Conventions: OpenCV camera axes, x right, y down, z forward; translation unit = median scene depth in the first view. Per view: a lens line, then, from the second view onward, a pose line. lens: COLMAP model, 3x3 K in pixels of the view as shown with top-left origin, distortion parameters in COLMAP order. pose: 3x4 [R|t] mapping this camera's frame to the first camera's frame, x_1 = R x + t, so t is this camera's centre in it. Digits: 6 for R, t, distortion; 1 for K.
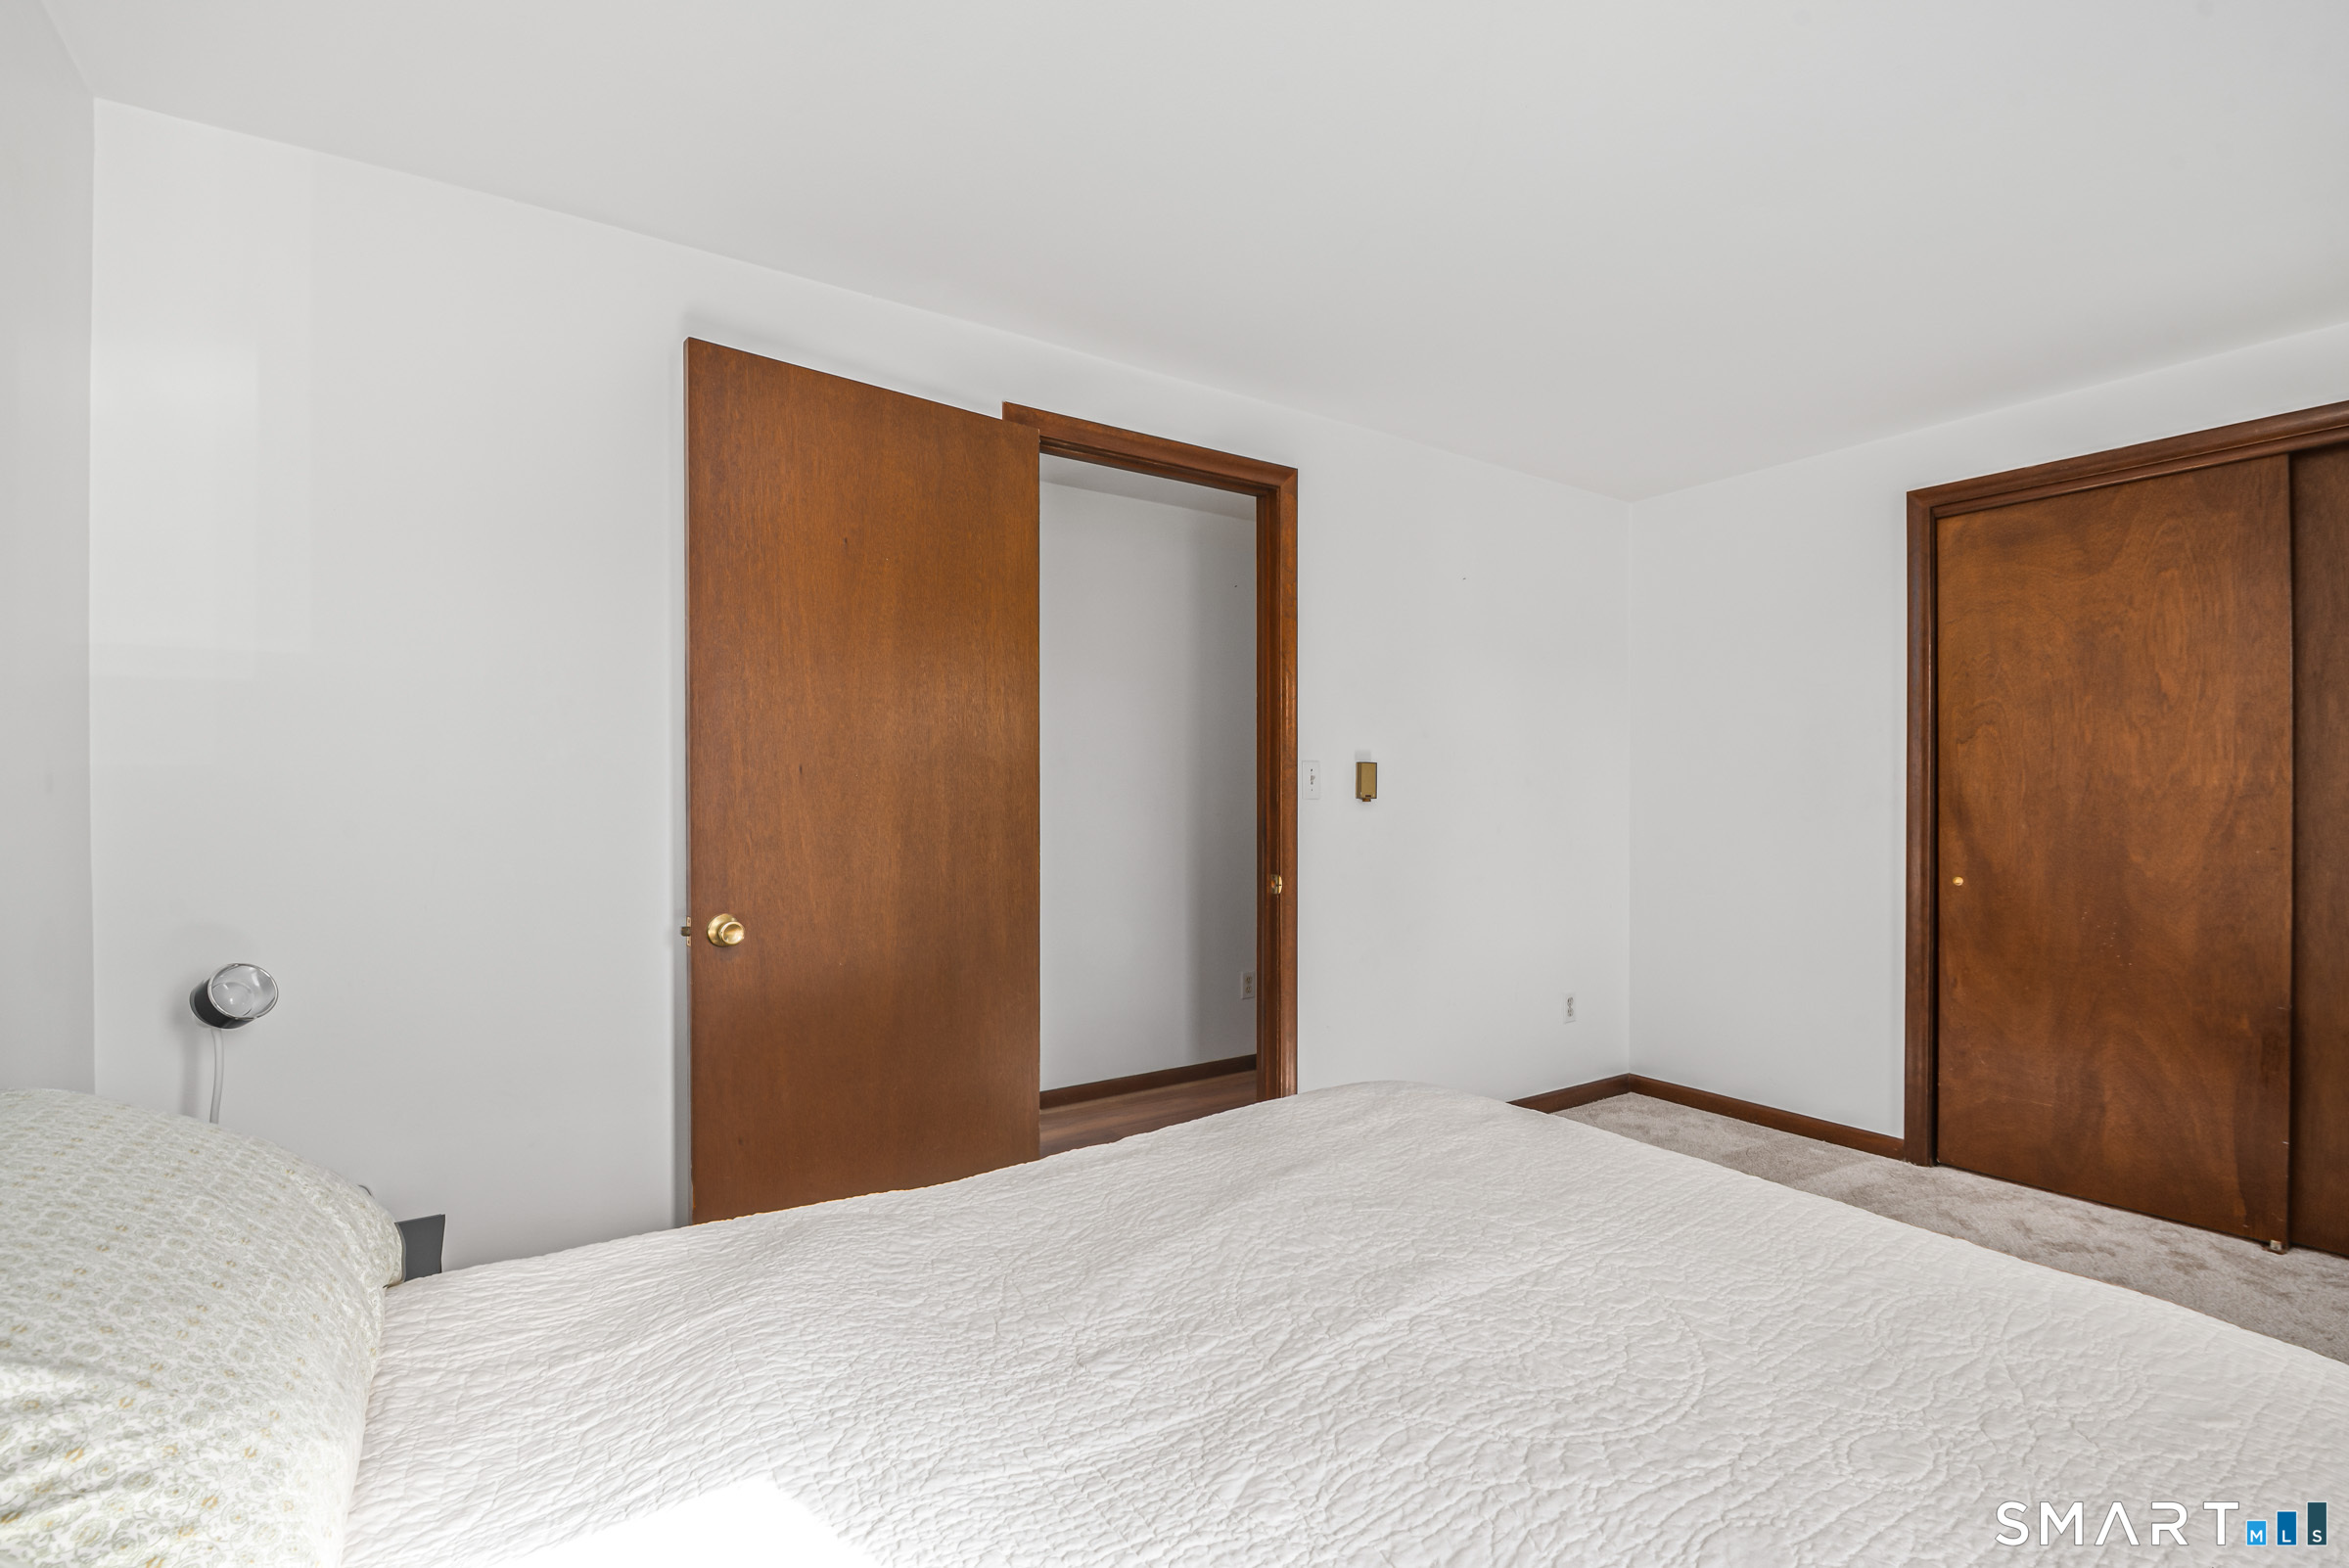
lens RADIAL K [[1055.9, 0, 1173.6], [0, 1055.9, 788.4], [0, 0, 1]] dist [0.011502, 0.001016]
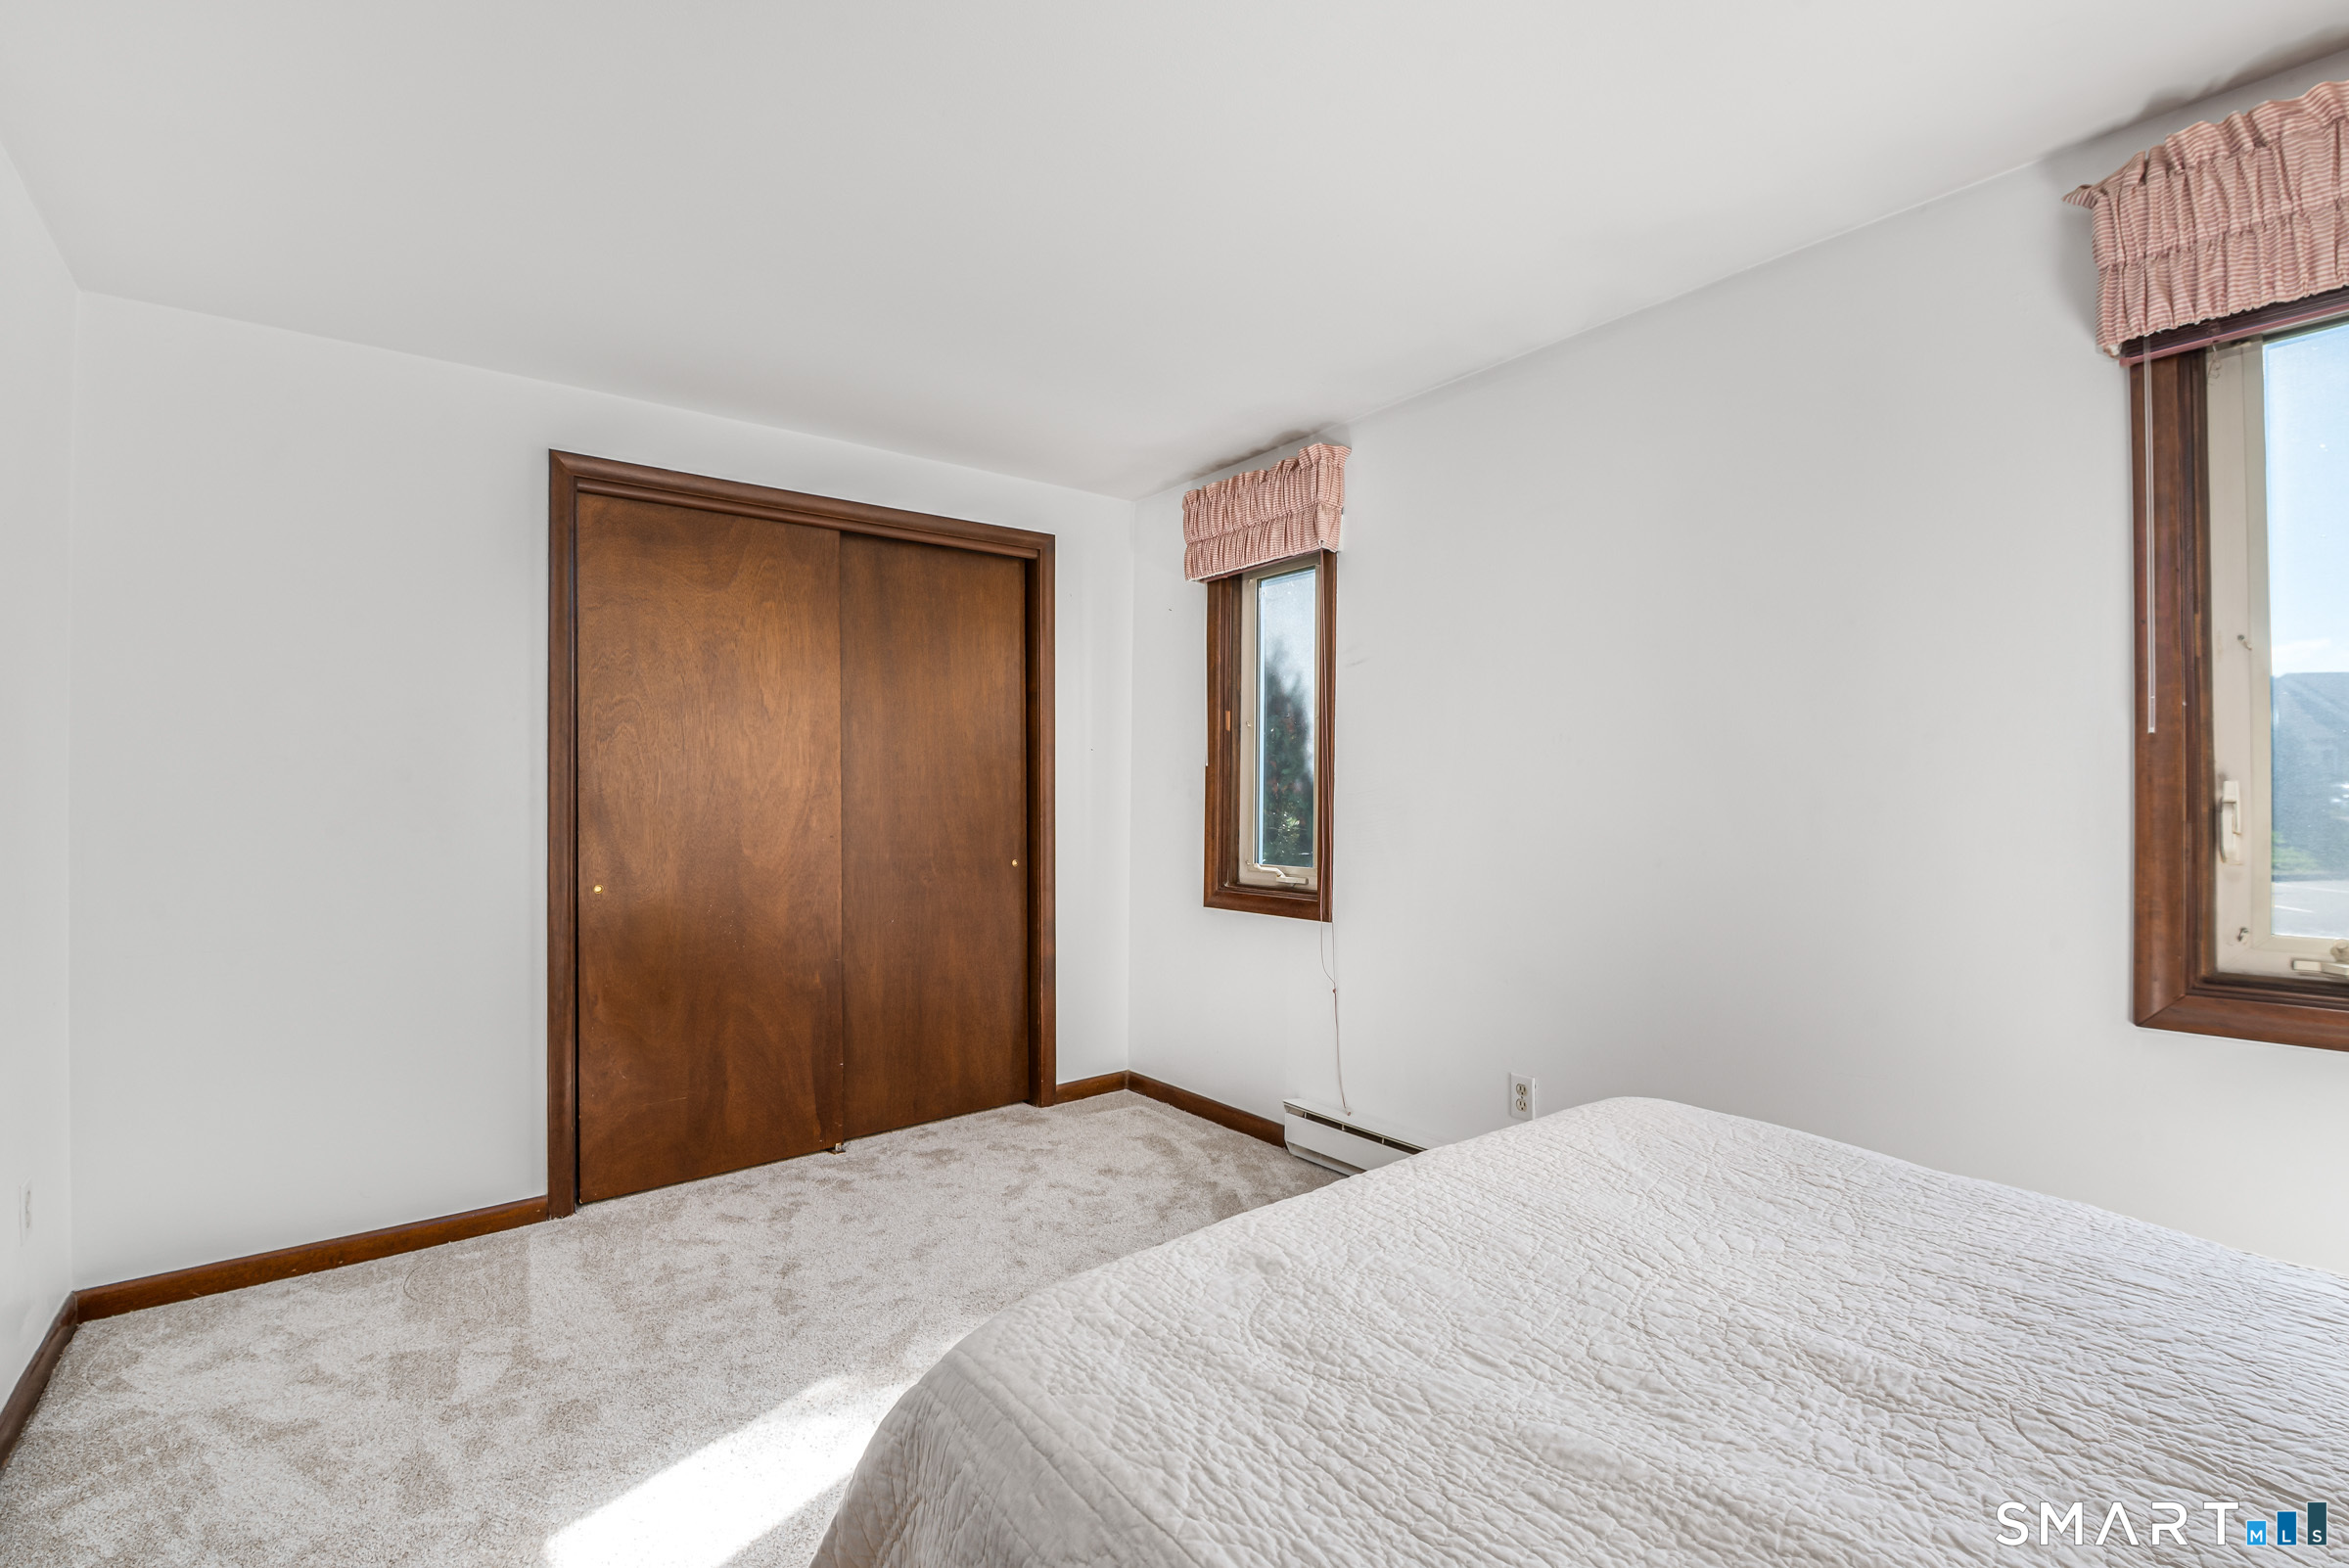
lens RADIAL K [[1055.9, 0, 1173.2], [0, 1055.9, 784.7], [0, 0, 1]] dist [0.011502, 0.001016]
pose [[-0.054398, 0.006844, 0.998496, -0.230618], [0.000036, 0.999977, -0.006852, 0.002880], [-0.998519, -0.000337, -0.054397, 0.602735]]
